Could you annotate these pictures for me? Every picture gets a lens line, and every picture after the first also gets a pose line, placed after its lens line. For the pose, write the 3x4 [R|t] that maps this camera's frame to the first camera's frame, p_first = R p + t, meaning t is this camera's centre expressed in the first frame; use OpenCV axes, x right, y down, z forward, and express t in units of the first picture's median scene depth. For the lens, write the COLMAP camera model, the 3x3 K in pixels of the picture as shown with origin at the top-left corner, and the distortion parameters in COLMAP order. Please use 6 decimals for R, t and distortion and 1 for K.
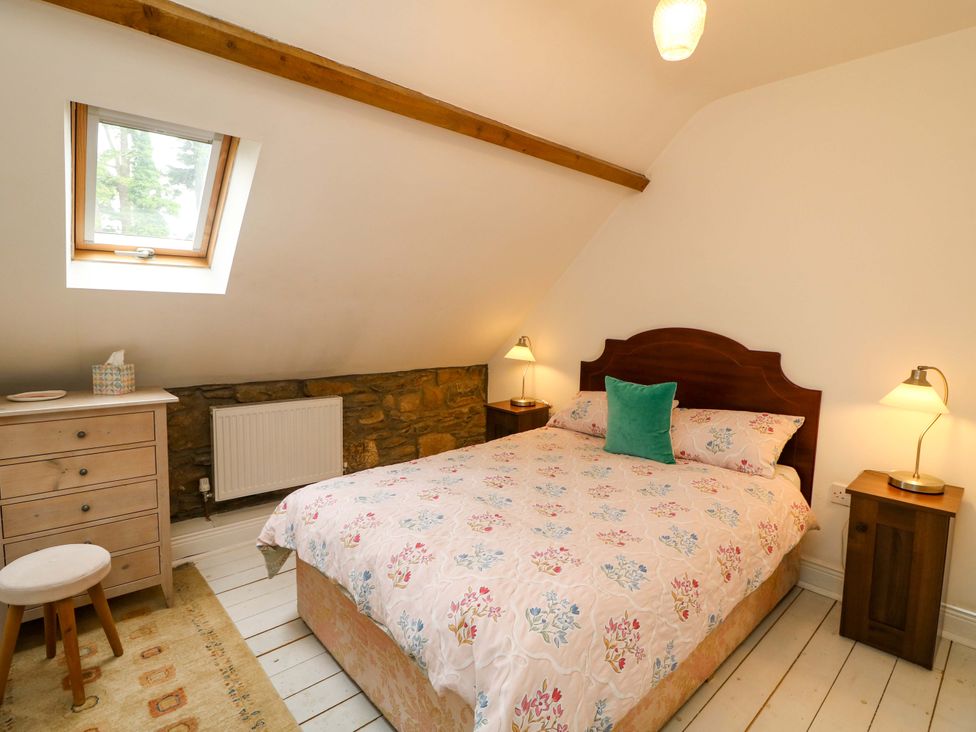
lens RADIAL K [[506.4, 0, 498.5], [0, 506.4, 354.1], [0, 0, 1]] dist [0.006919, -0.018127]
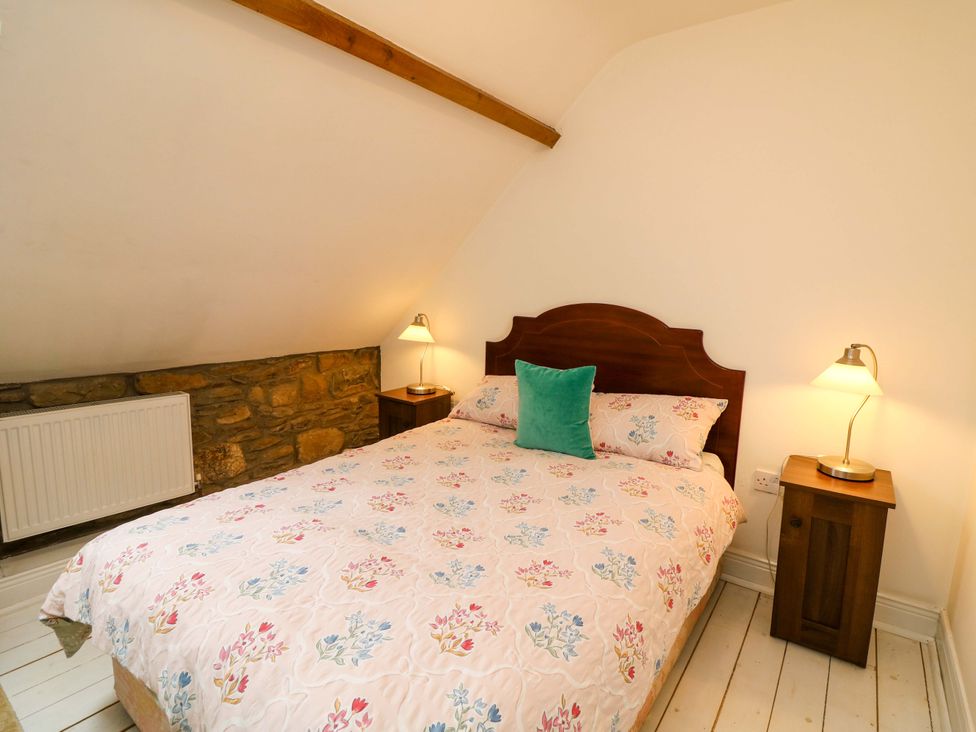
lens RADIAL K [[506.4, 0, 498.5], [0, 506.4, 354.1], [0, 0, 1]] dist [0.006919, -0.018127]
pose [[0.980979, -0.024299, 0.192588, 0.021877], [0.014975, 0.998651, 0.049725, -0.013296], [-0.193537, -0.045895, 0.980019, 0.215681]]
